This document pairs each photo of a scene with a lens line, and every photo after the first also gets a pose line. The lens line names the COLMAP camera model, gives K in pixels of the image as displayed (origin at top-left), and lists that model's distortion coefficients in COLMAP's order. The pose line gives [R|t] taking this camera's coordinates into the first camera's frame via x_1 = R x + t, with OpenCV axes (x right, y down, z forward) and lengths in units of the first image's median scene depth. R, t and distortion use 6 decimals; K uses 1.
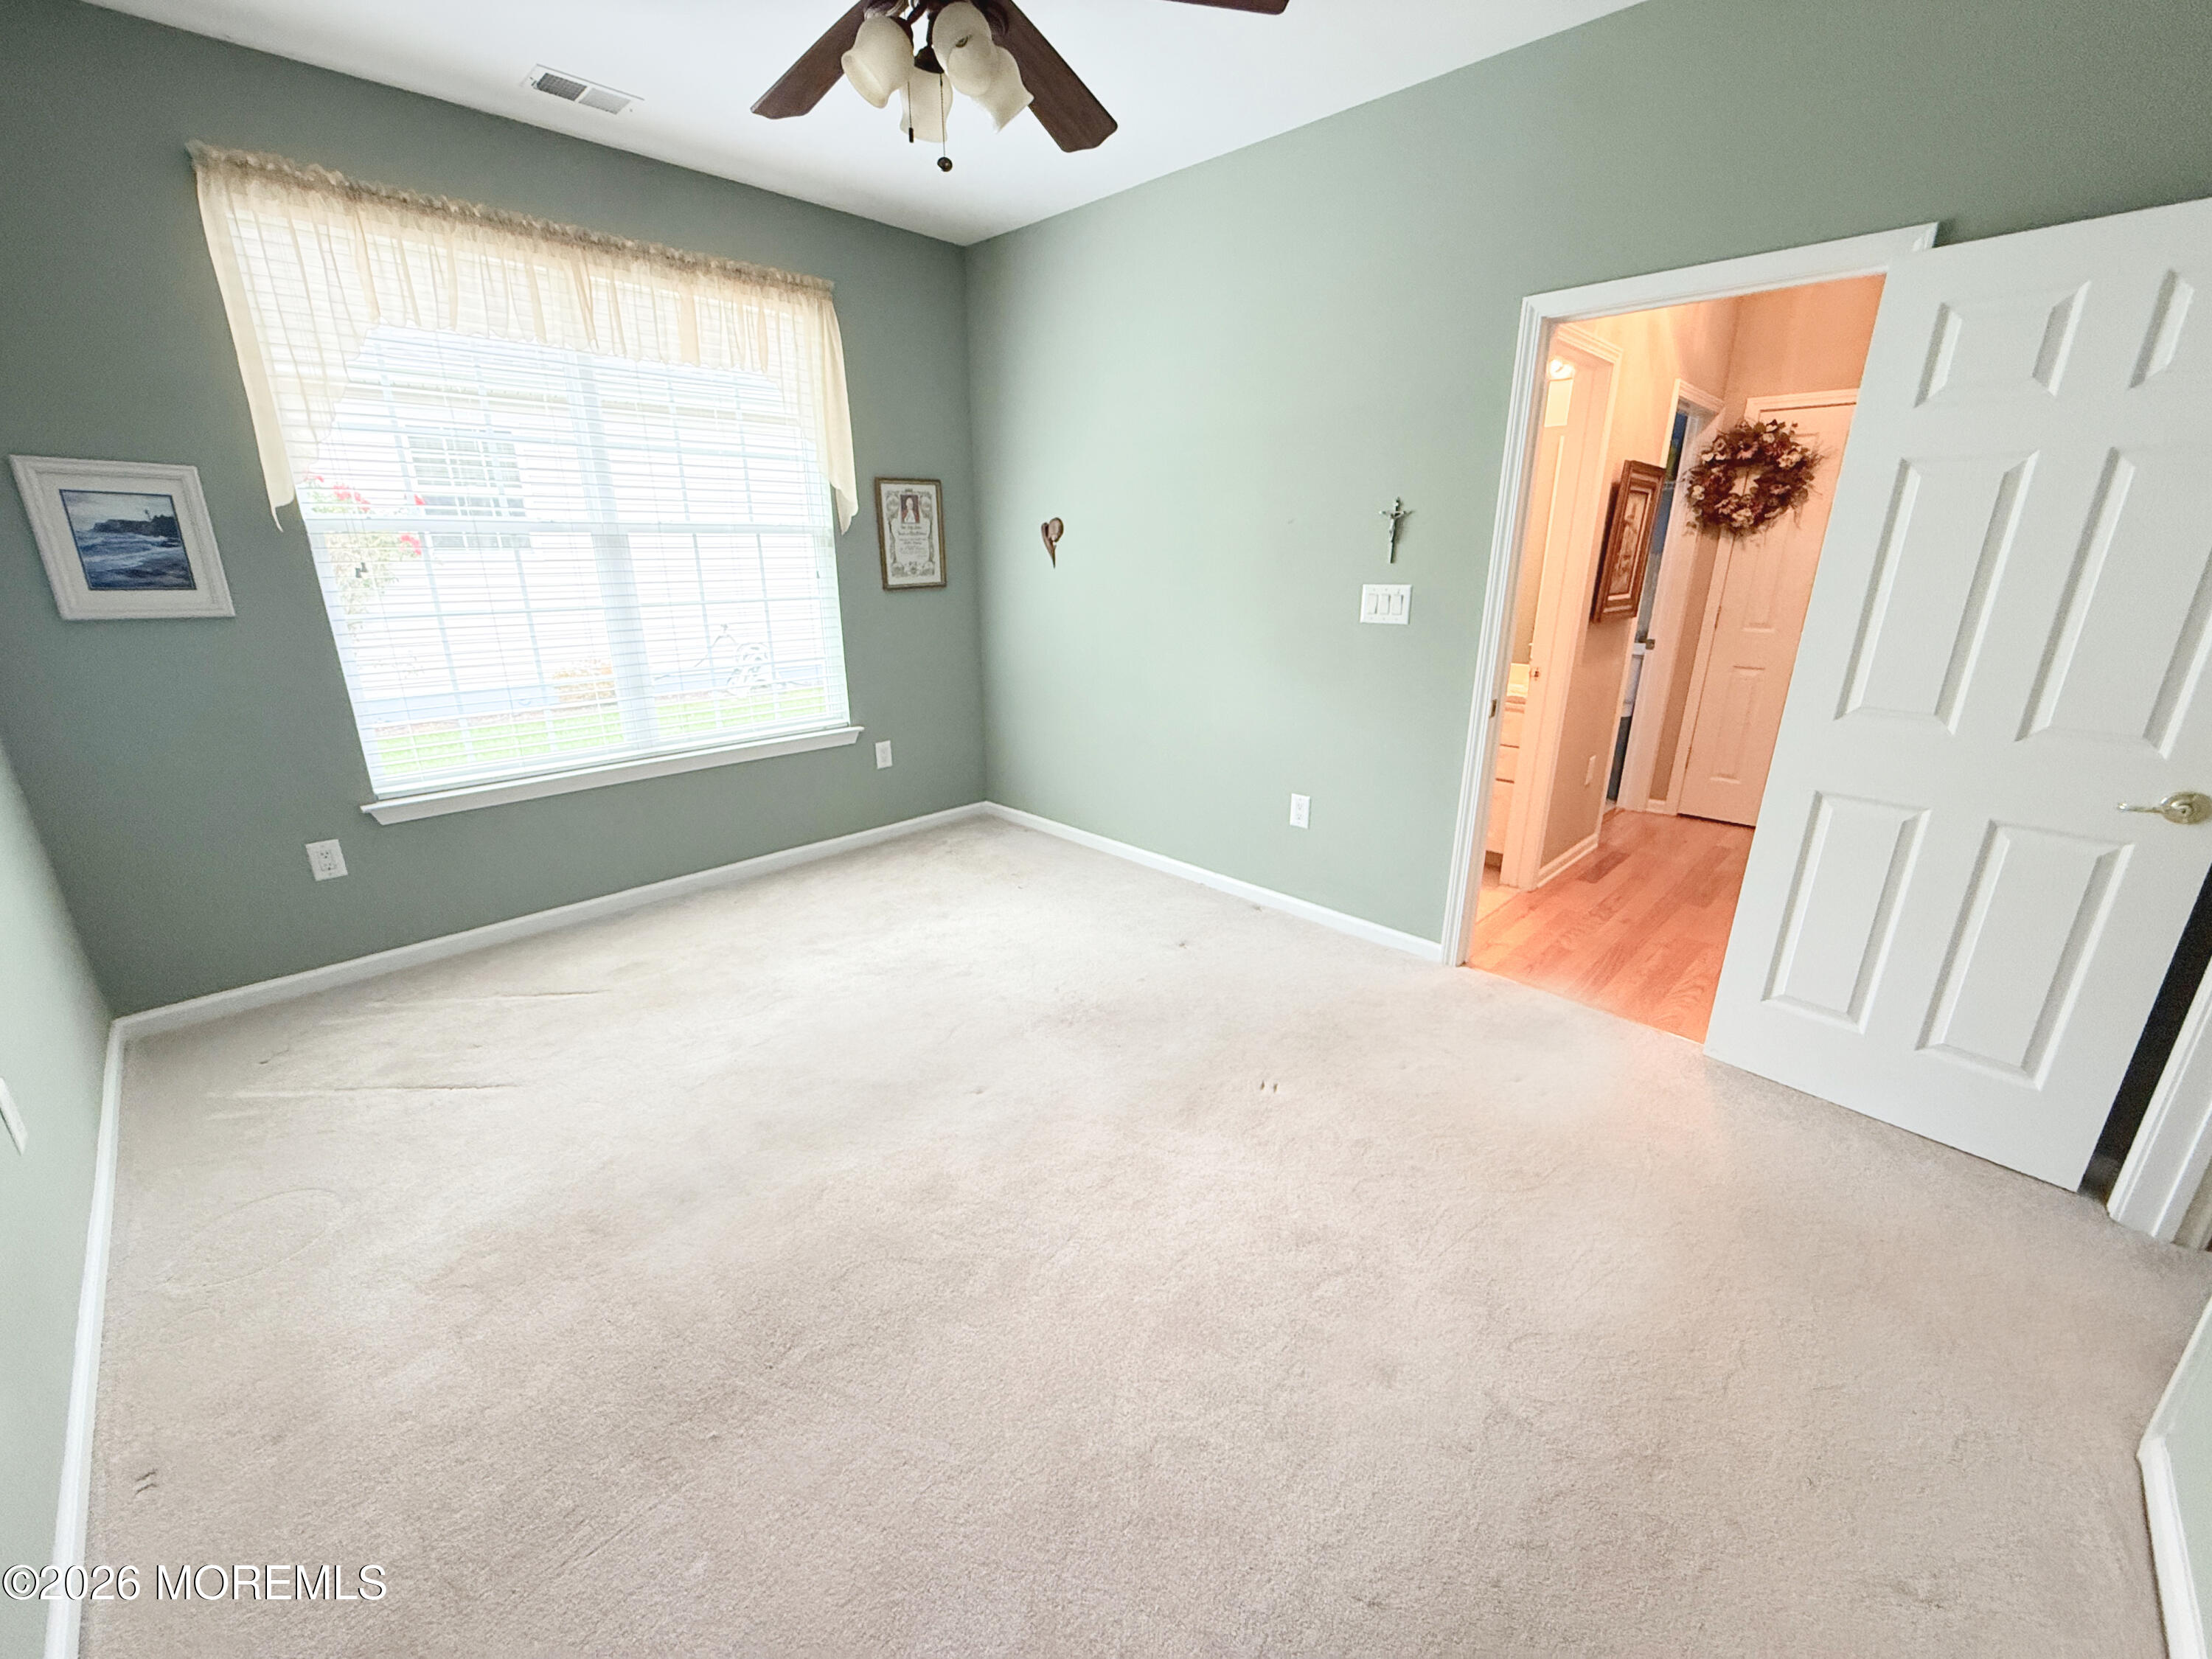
lens RADIAL K [[886.1, 0, 1106.0], [0, 886.1, 826.7], [0, 0, 1]] dist [0.000964, -0.000601]
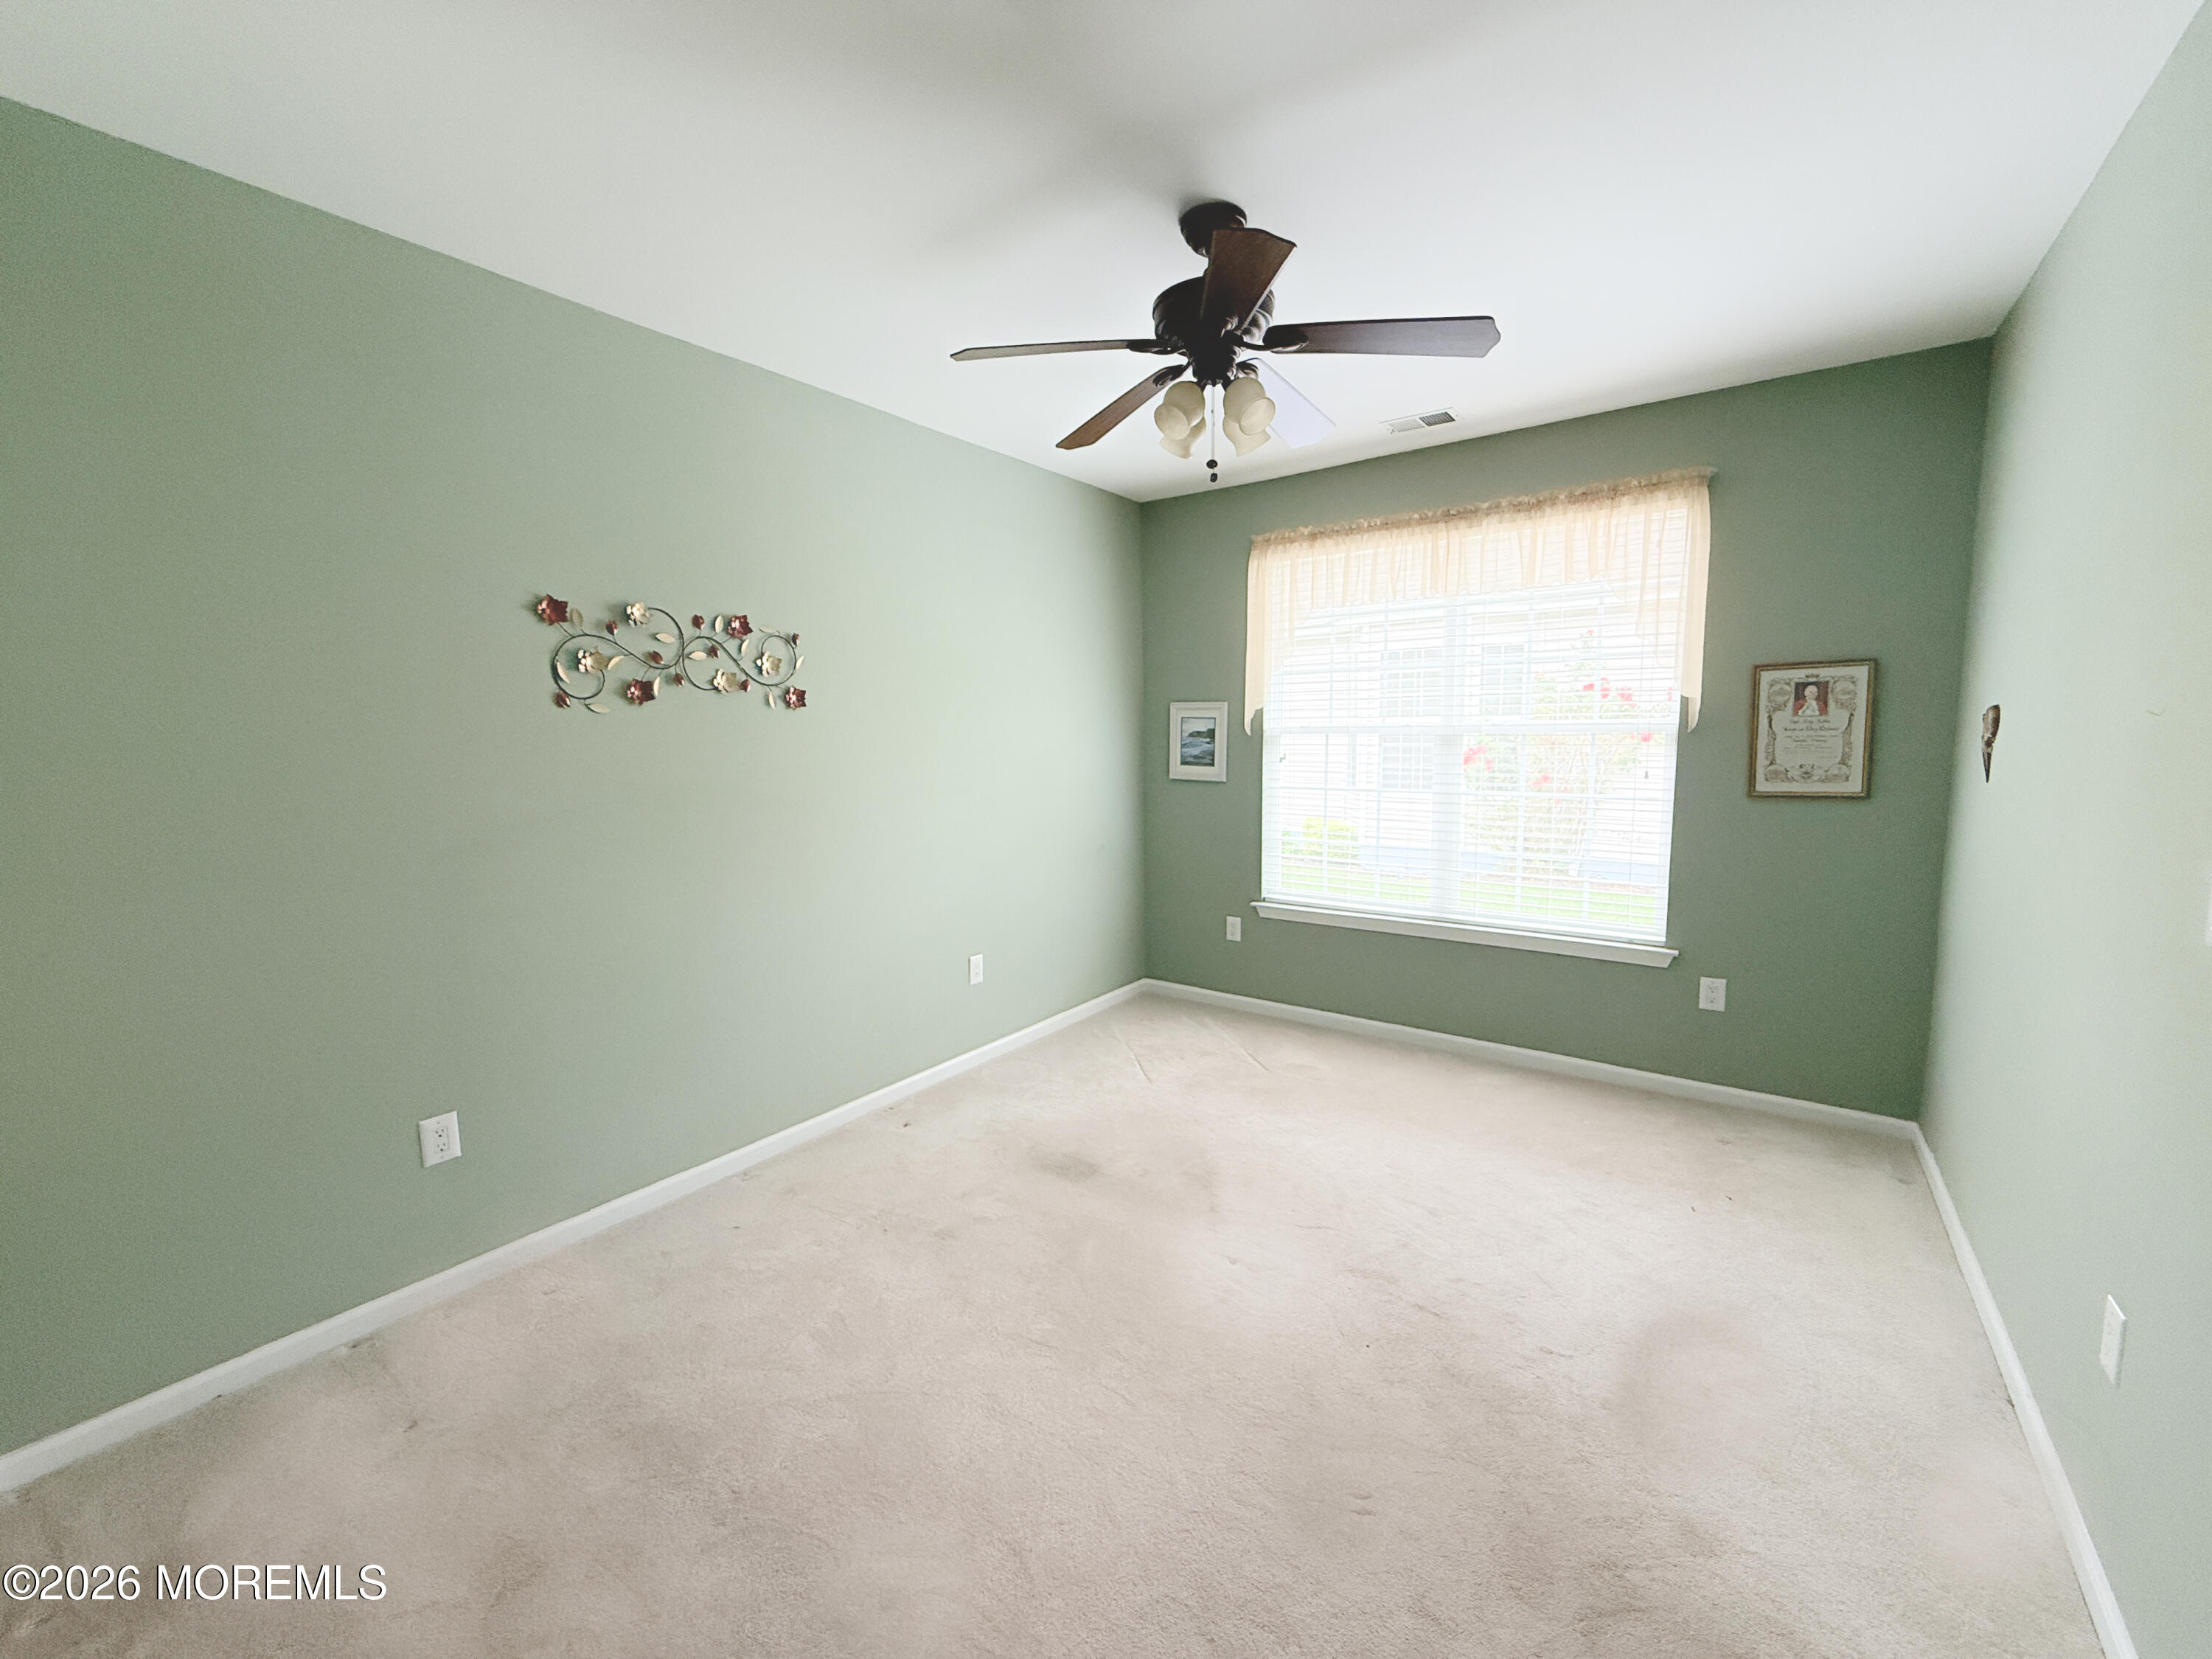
lens RADIAL K [[886.1, 0, 1106.8], [0, 886.1, 826.9], [0, 0, 1]] dist [0.000964, -0.000601]
pose [[0.137005, 0.105892, -0.984894, 0.474504], [-0.289924, 0.955017, 0.062350, -0.123755], [0.947193, 0.277002, 0.161543, 0.329075]]
